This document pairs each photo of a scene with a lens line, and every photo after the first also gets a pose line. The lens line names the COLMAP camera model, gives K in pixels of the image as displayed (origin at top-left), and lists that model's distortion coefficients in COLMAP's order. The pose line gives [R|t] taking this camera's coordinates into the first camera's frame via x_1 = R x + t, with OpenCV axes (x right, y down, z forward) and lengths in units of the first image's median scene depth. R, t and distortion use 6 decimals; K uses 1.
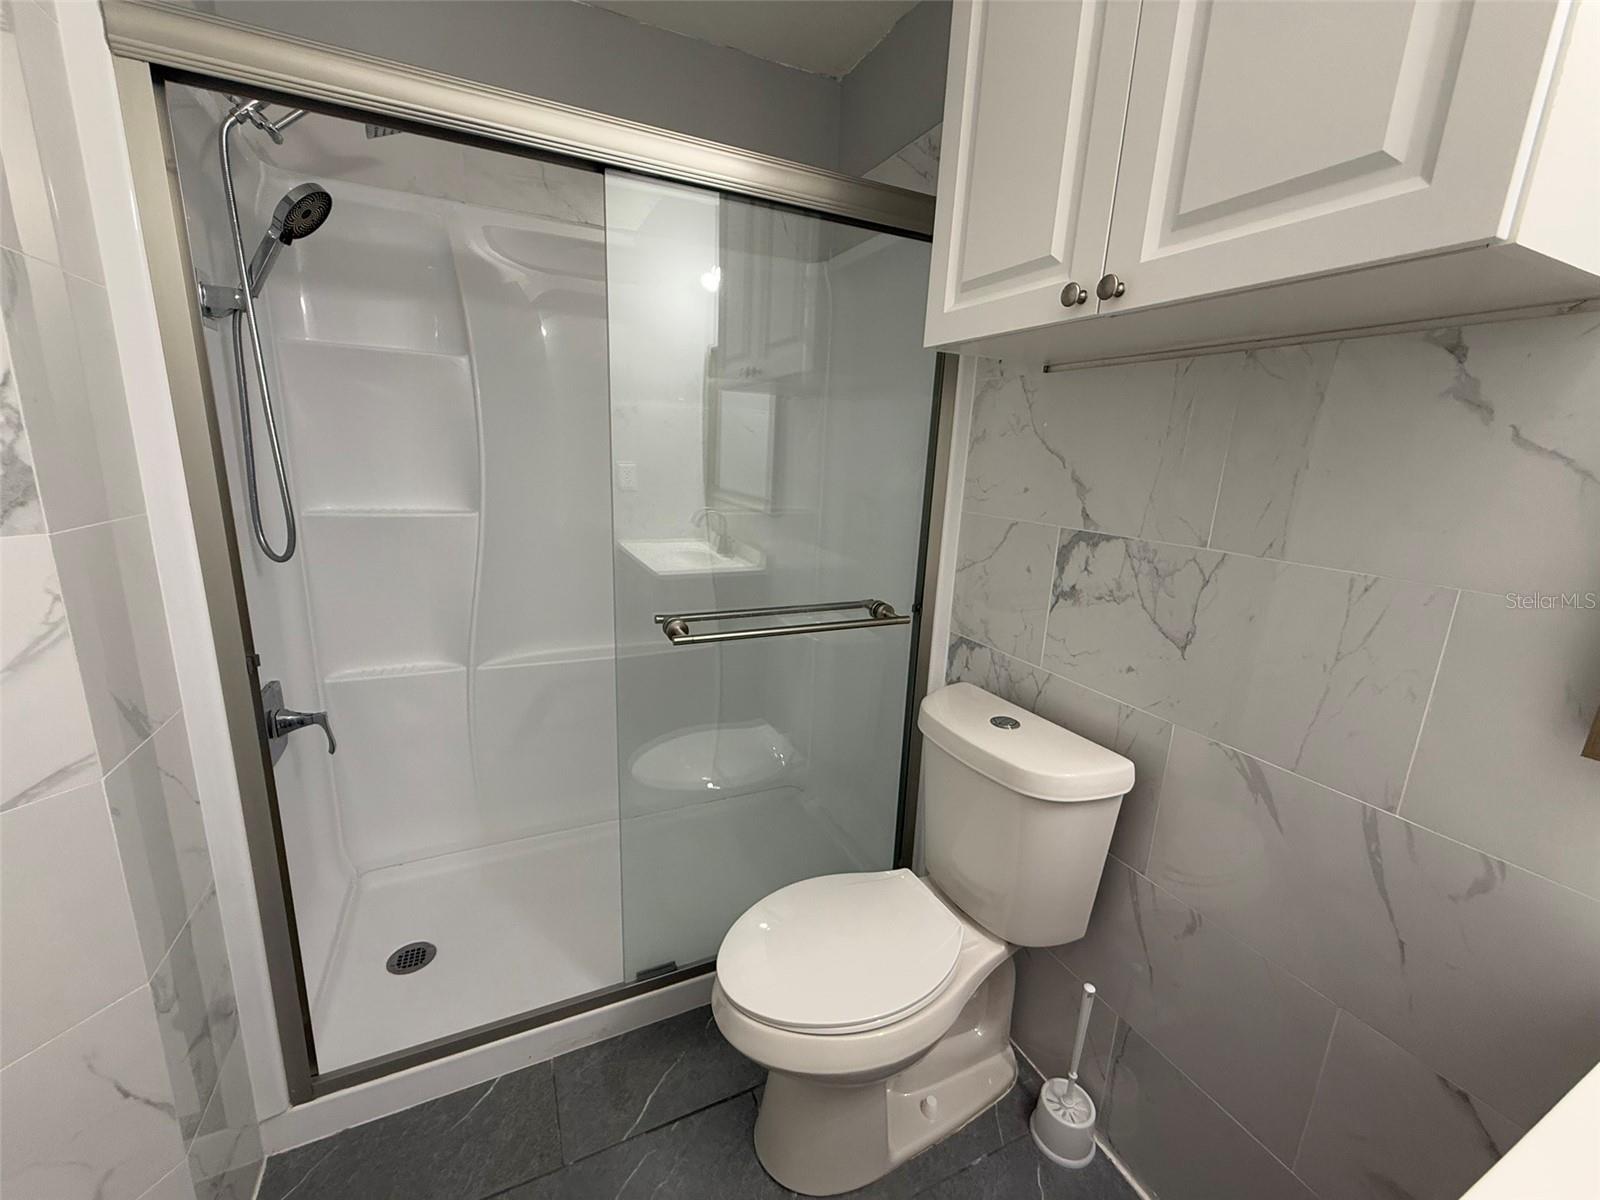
lens RADIAL K [[637.5, 0, 795.5], [0, 637.5, 597.1], [0, 0, 1]] dist [-0.000859, -0.000243]
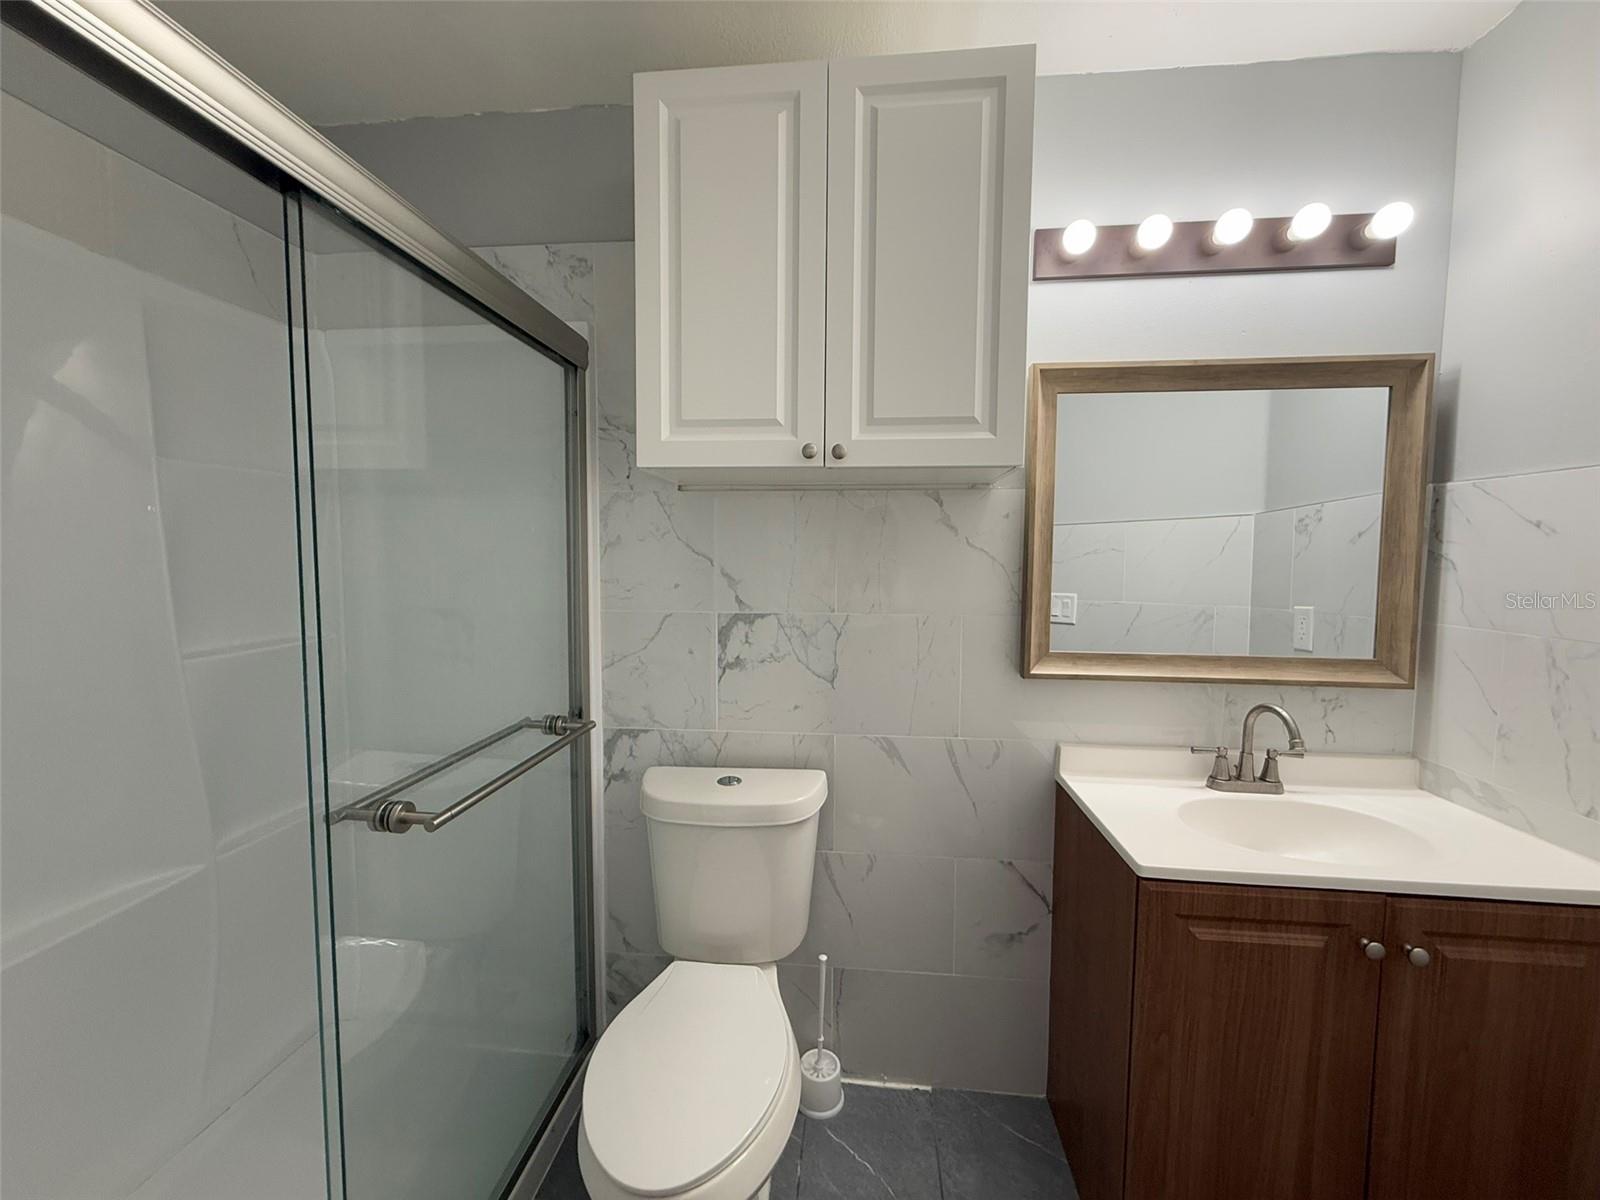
lens RADIAL K [[637.8, 0, 798.7], [0, 637.8, 595.4], [0, 0, 1]] dist [-0.000440, -0.000029]
pose [[0.512160, -0.094354, 0.853692, -0.599475], [0.210440, 0.977437, -0.018219, -0.092576], [-0.832711, 0.188982, 0.520460, 0.227742]]
